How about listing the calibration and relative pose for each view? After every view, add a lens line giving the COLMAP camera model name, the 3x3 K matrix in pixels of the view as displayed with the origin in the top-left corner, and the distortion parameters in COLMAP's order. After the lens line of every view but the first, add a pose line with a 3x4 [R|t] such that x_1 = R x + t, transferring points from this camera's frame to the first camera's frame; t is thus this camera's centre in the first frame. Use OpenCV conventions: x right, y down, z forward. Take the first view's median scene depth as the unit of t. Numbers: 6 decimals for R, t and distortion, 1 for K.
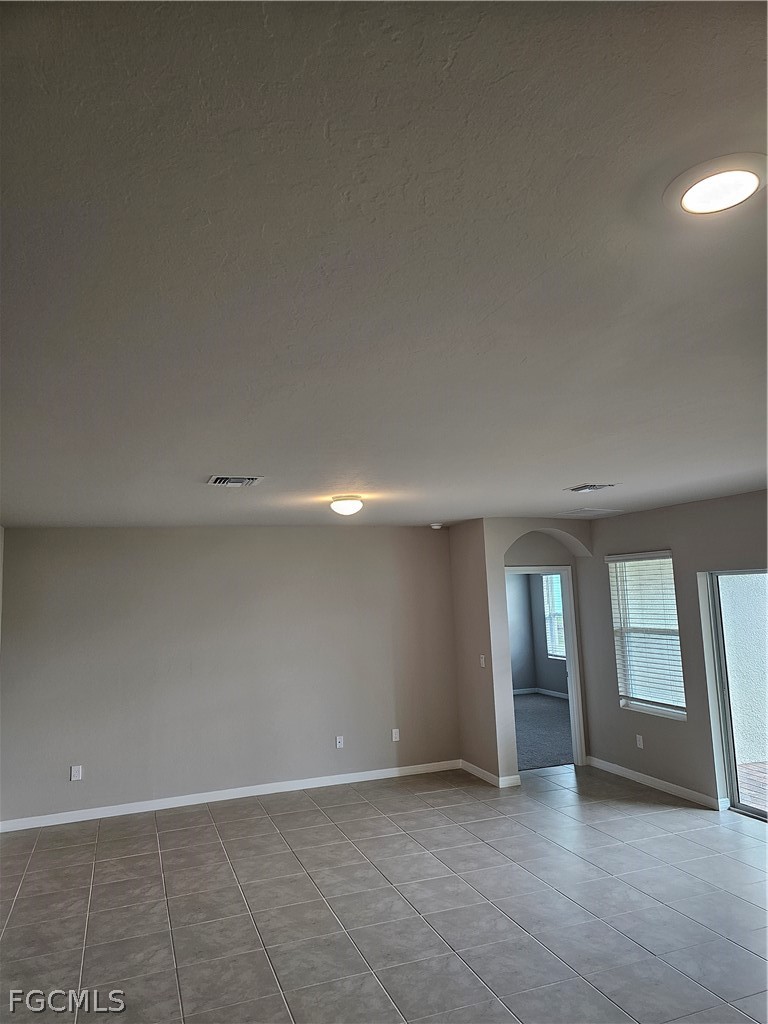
lens RADIAL K [[689.5, 0, 381.5], [0, 689.5, 510.8], [0, 0, 1]] dist [0.061436, -0.034292]
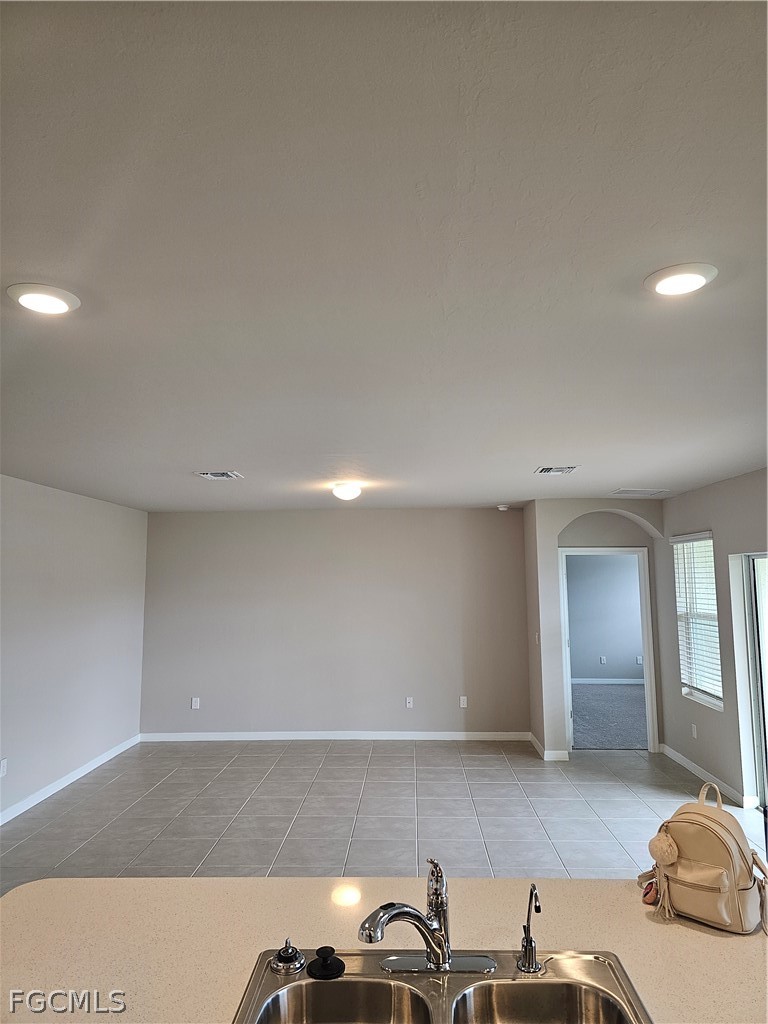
lens RADIAL K [[689.5, 0, 401.3], [0, 689.5, 505.6], [0, 0, 1]] dist [0.061436, -0.034292]
pose [[0.927706, -0.010997, -0.373149, 0.408294], [0.018582, 0.999687, 0.016738, -0.001866], [0.372848, -0.022461, 0.927621, -0.033628]]
